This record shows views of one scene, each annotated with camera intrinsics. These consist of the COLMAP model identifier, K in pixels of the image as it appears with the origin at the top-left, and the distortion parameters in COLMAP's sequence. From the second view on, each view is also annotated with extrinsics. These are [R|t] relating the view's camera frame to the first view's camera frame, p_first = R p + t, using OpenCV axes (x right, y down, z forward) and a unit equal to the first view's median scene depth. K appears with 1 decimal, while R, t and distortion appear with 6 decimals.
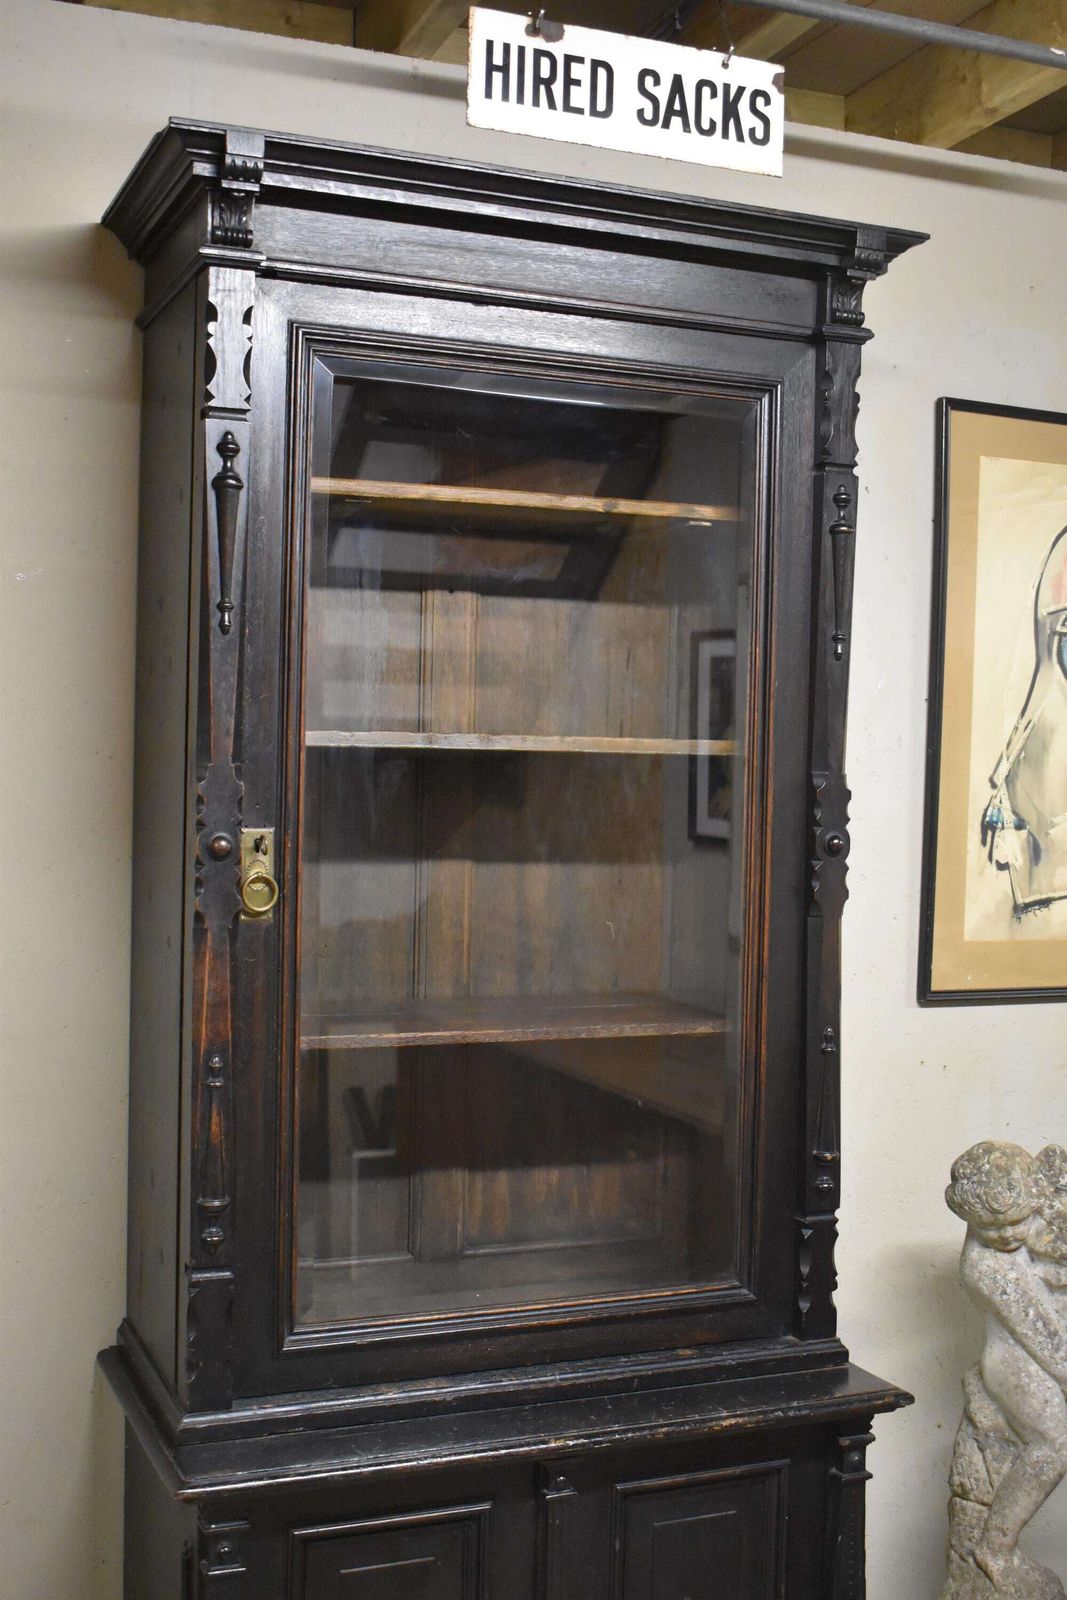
lens RADIAL K [[1827.7, 0, 541.5], [0, 1827.7, 799.0], [0, 0, 1]] dist [-0.070465, 0.000000]
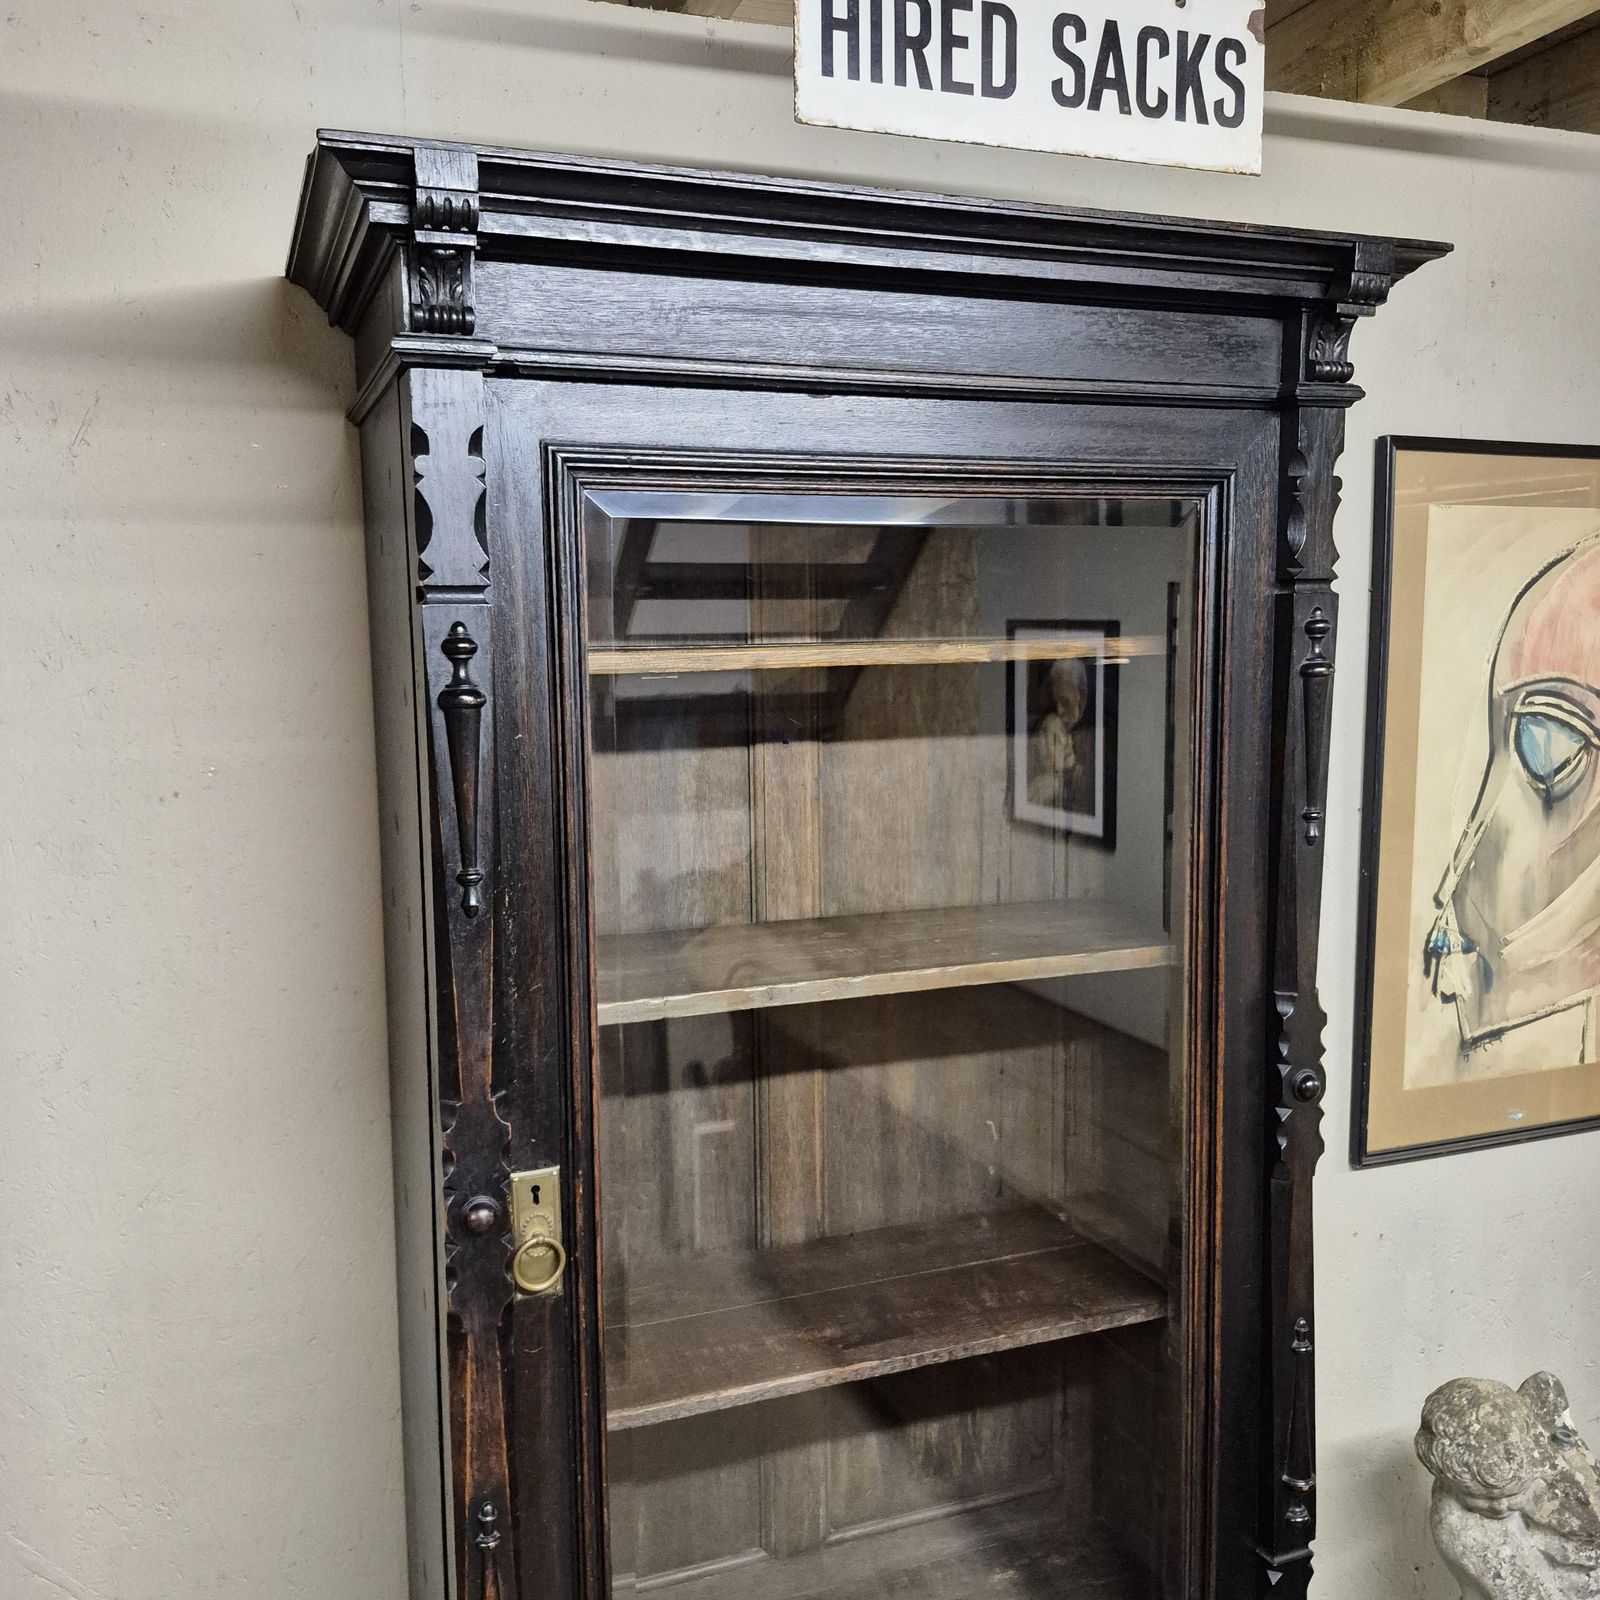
lens RADIAL K [[1474.8, 0, 795.4], [0, 1474.8, 796.7], [0, 0, 1]] dist [0.045276, 0.000000]
pose [[0.999012, -0.031611, -0.031246, -0.029159], [0.034309, 0.995356, 0.089940, -0.163866], [0.028258, -0.090923, 0.995457, 0.407970]]
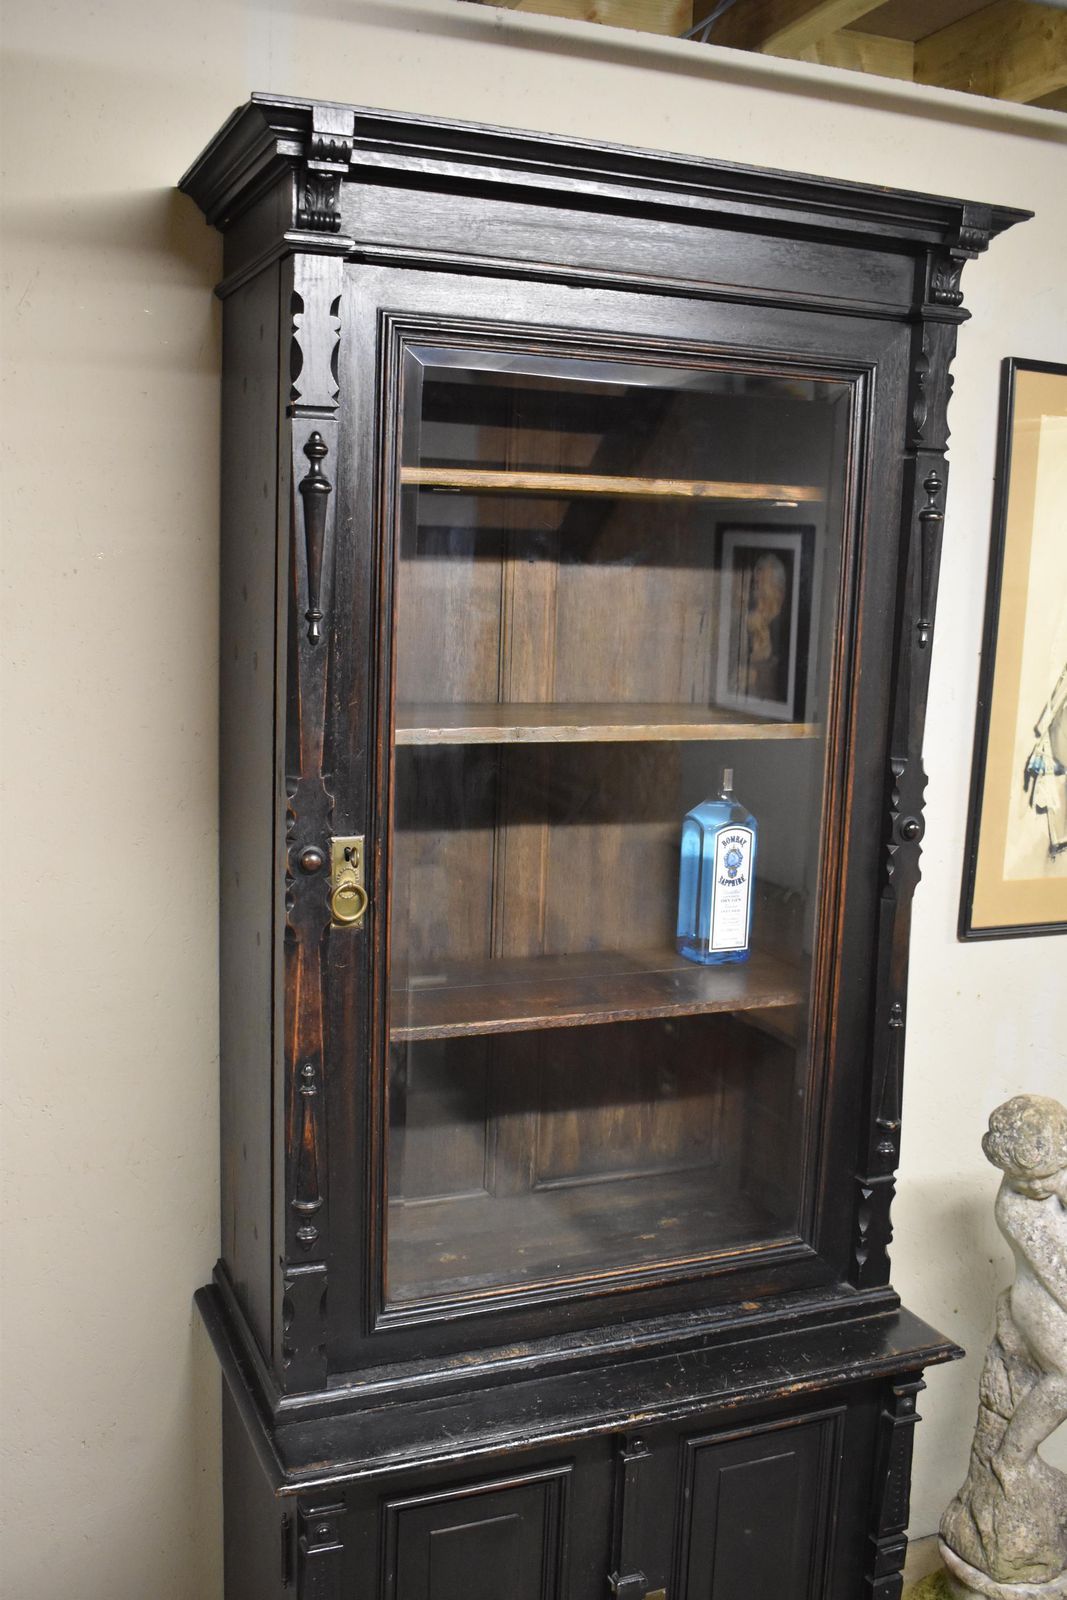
lens RADIAL K [[1512.5, 0, 540.4], [0, 1512.5, 793.5], [0, 0, 1]] dist [-0.084391, 0.000000]
pose [[0.999931, 0.011434, -0.002637, -0.045423], [-0.010996, 0.991501, 0.129632, -0.105613], [0.004097, -0.129594, 0.991559, 0.177466]]
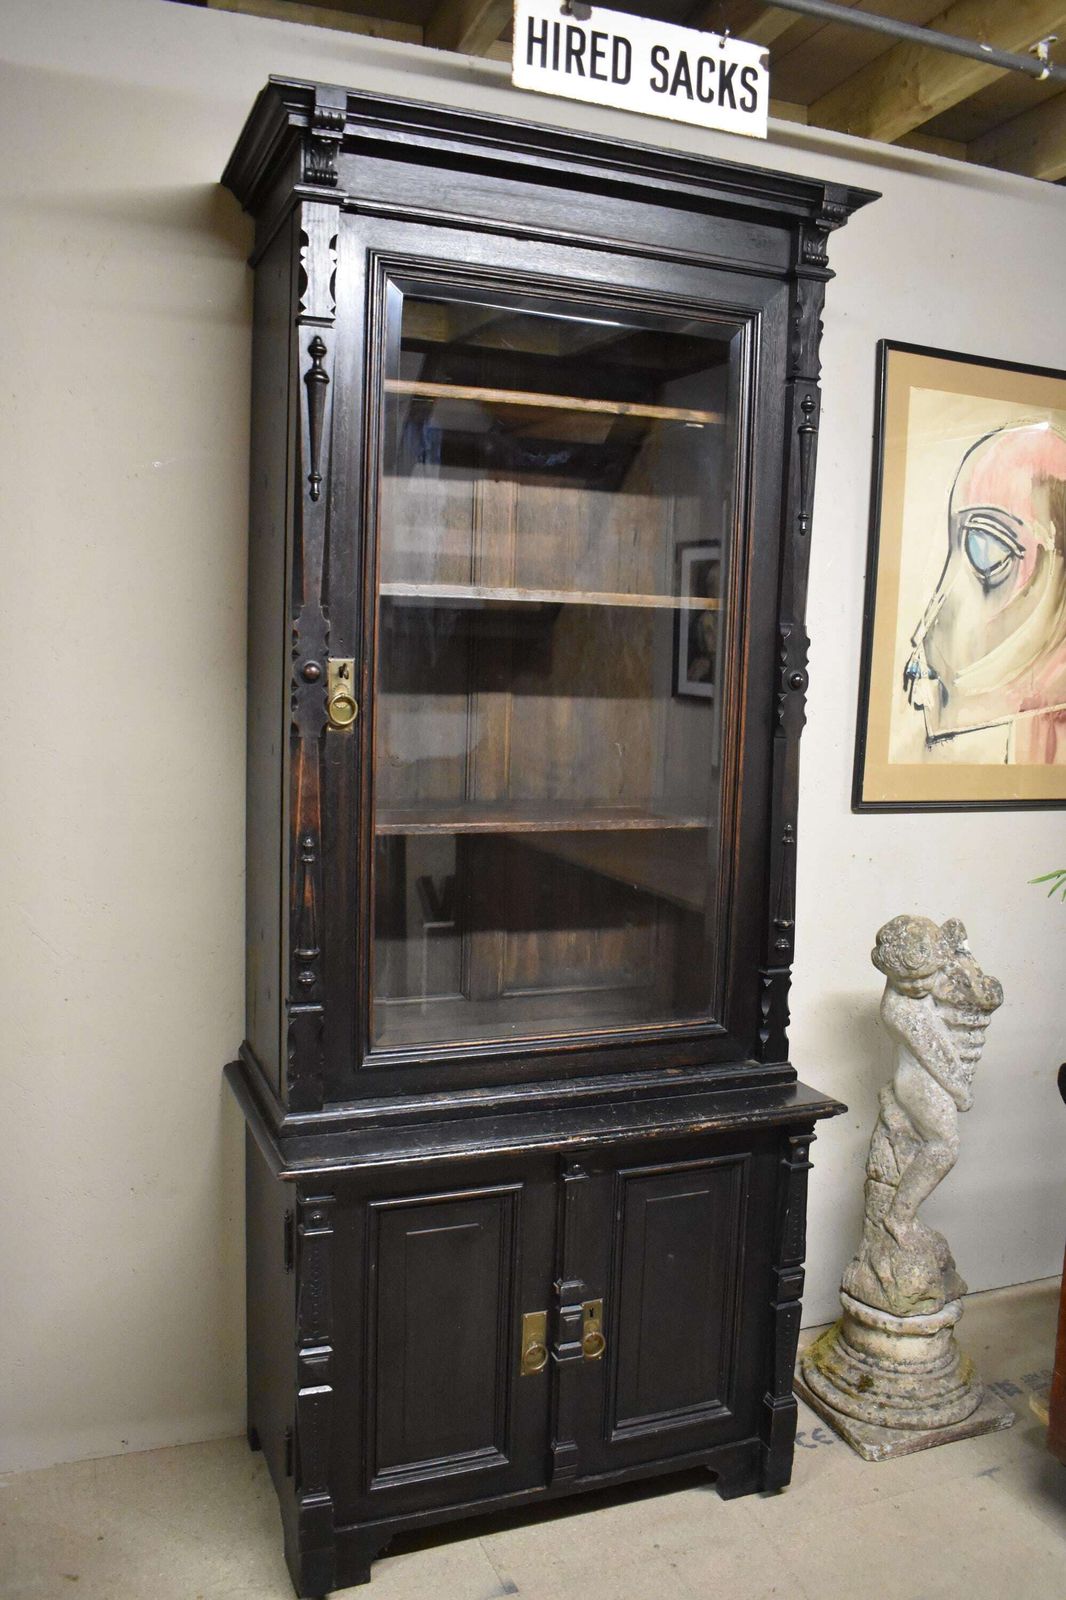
lens RADIAL K [[1287.4, 0, 540.5], [0, 1287.4, 797.8], [0, 0, 1]] dist [-0.108065, 0.028823]
pose [[0.999836, 0.010278, -0.014910, -0.003878], [-0.008910, 0.995983, 0.089102, 0.029315], [0.015766, -0.088954, 0.995911, 0.104845]]
